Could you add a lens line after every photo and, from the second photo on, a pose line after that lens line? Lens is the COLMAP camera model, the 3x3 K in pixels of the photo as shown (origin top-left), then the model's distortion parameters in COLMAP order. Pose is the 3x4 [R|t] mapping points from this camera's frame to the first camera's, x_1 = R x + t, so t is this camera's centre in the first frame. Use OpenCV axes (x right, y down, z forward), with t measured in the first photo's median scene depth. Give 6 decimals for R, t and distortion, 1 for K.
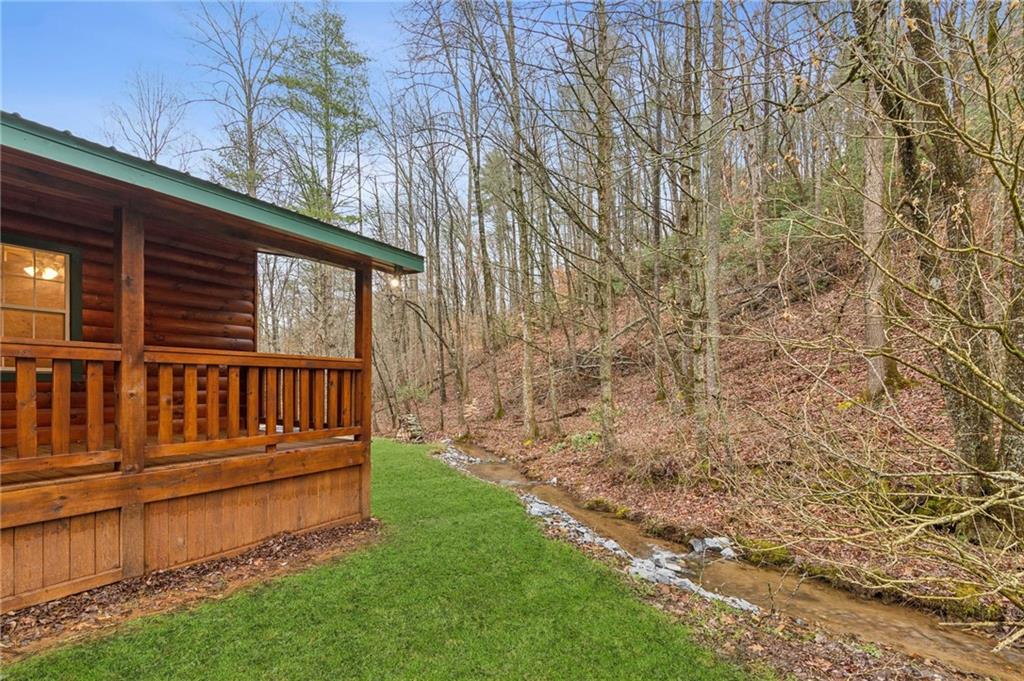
lens RADIAL K [[472.6, 0, 510.2], [0, 472.6, 387.0], [0, 0, 1]] dist [-0.000704, -0.000543]
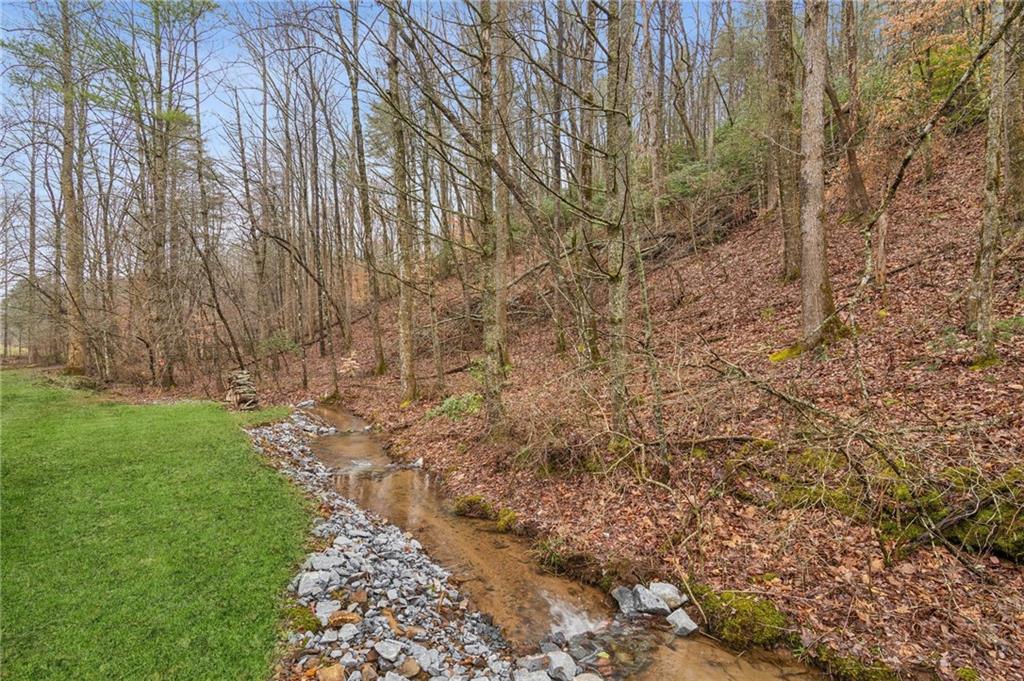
lens RADIAL K [[472.6, 0, 512.0], [0, 472.6, 341.7], [0, 0, 1]] dist [-0.000704, -0.000543]
pose [[0.978069, 0.006212, 0.208188, 0.080517], [-0.006438, 0.999979, 0.000408, 0.012481], [-0.208181, -0.001739, 0.978089, 0.268815]]
